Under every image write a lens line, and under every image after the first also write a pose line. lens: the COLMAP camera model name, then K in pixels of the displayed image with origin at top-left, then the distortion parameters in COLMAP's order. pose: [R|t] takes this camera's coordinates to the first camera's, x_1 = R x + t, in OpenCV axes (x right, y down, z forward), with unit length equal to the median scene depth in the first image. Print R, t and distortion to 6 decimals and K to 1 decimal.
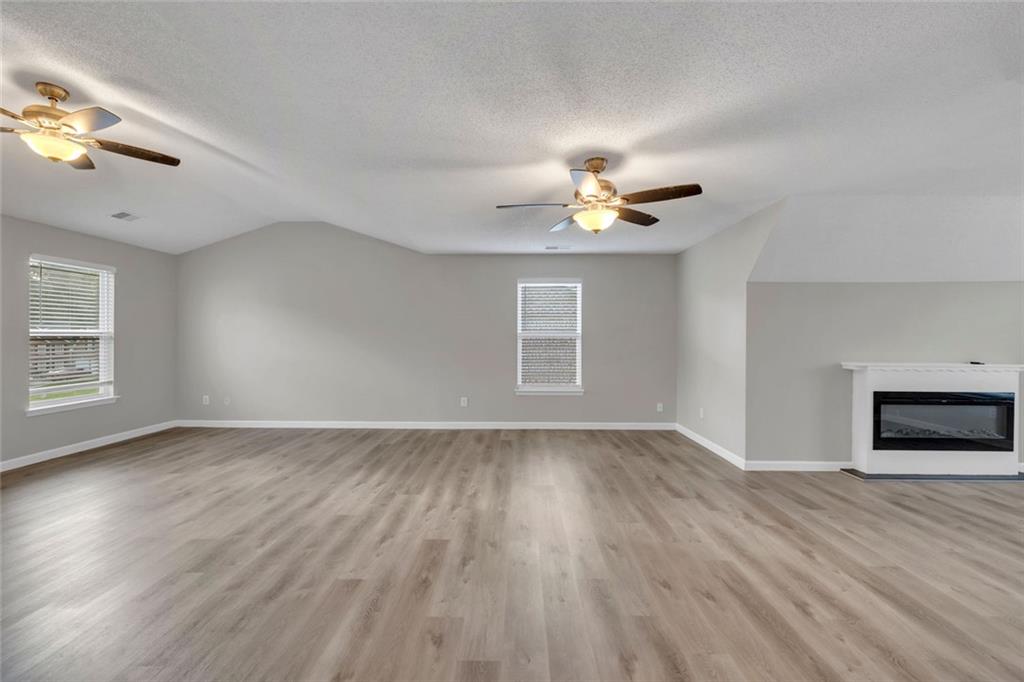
lens RADIAL K [[429.2, 0, 512.2], [0, 429.2, 341.2], [0, 0, 1]] dist [-0.004163, 0.000332]
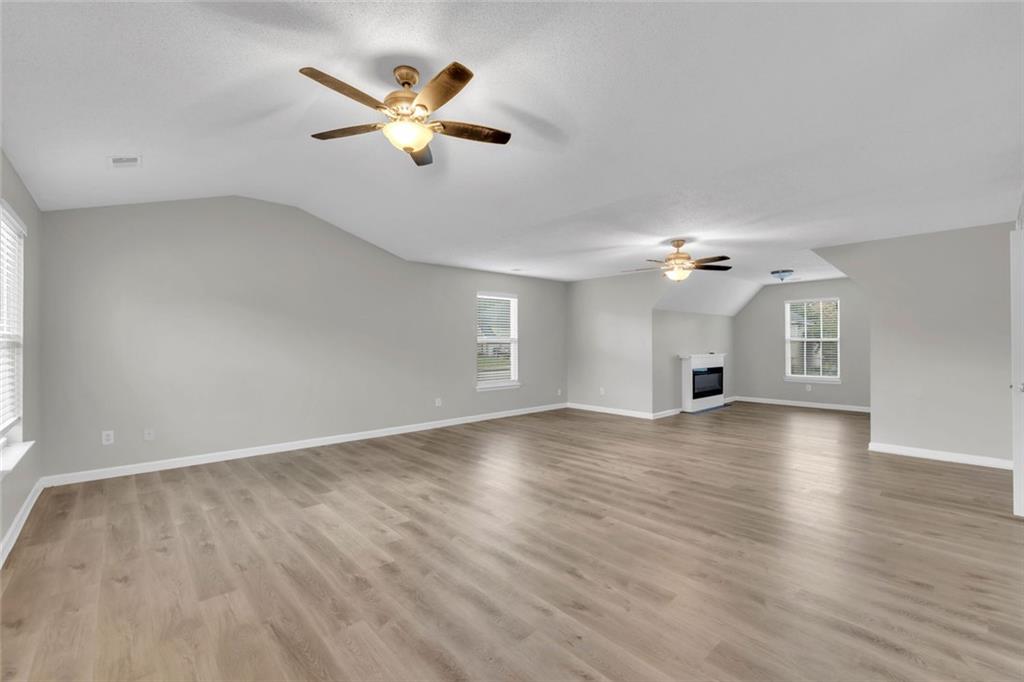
lens RADIAL K [[429.2, 0, 517.7], [0, 429.2, 343.5], [0, 0, 1]] dist [-0.004163, 0.000332]
pose [[0.737689, -0.006565, 0.675109, -1.164120], [0.010463, 0.999944, -0.001709, -0.002259], [-0.675060, 0.008325, 0.737716, 0.121630]]
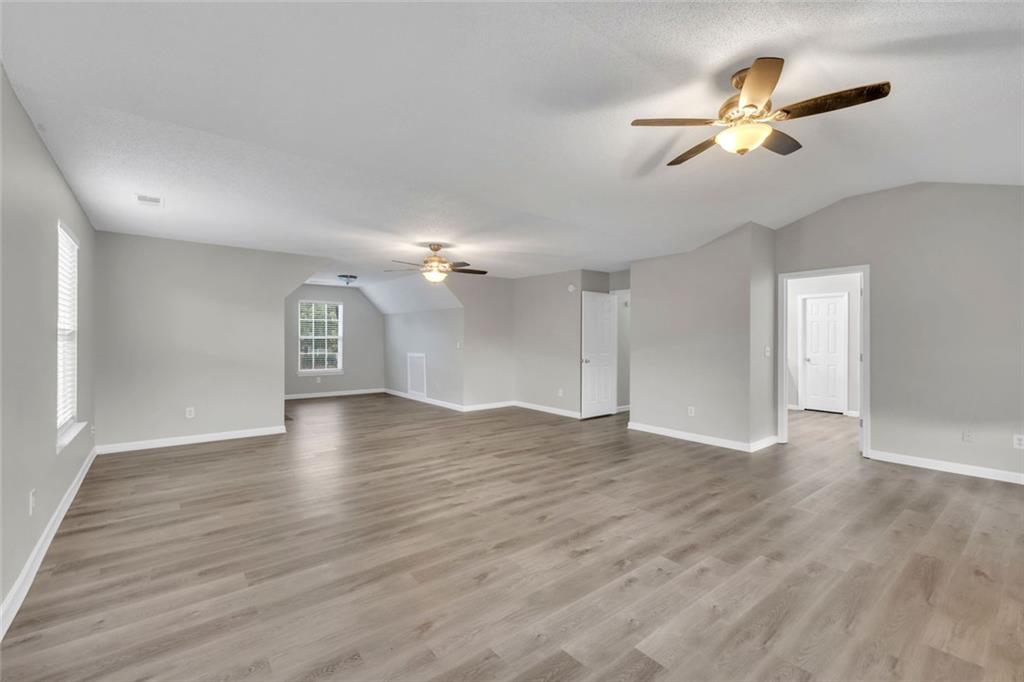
lens RADIAL K [[429.2, 0, 488.8], [0, 429.2, 334.5], [0, 0, 1]] dist [-0.004163, 0.000332]
pose [[-0.596835, 0.003191, 0.802358, -1.144936], [-0.001006, 0.999988, -0.004725, -0.014739], [-0.802364, -0.003627, -0.596824, 1.527519]]
